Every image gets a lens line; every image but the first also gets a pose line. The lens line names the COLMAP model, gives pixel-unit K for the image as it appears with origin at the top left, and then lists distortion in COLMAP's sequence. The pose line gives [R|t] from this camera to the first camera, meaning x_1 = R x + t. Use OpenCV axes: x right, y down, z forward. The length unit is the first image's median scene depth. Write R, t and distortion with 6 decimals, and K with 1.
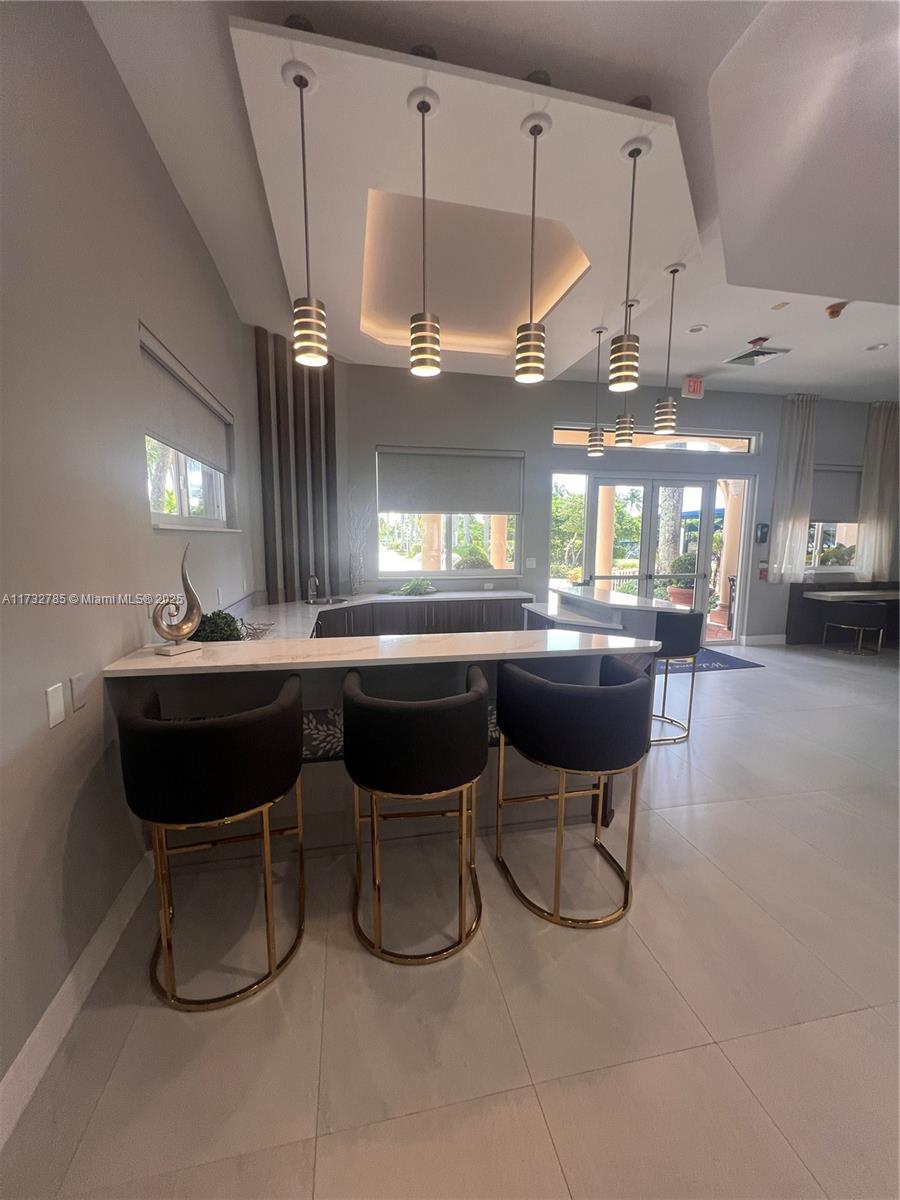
lens RADIAL K [[477.6, 0, 446.0], [0, 477.6, 602.3], [0, 0, 1]] dist [-0.000569, -0.000069]
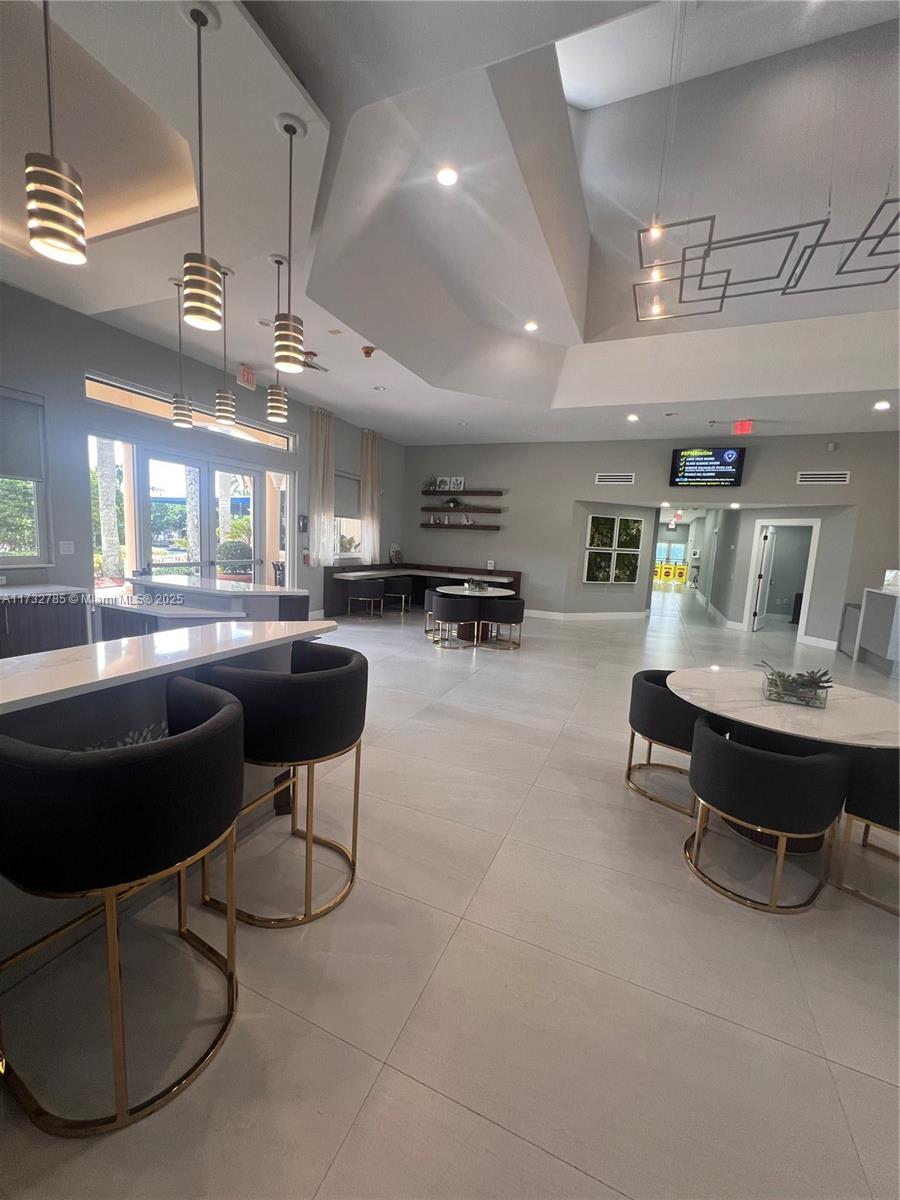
lens RADIAL K [[477.6, 0, 447.2], [0, 477.6, 600.3], [0, 0, 1]] dist [-0.000569, -0.000069]
pose [[0.577908, -0.080127, 0.812159, -0.095934], [0.062521, 0.996591, 0.053834, -0.001252], [-0.813704, 0.019665, 0.580947, 0.058887]]
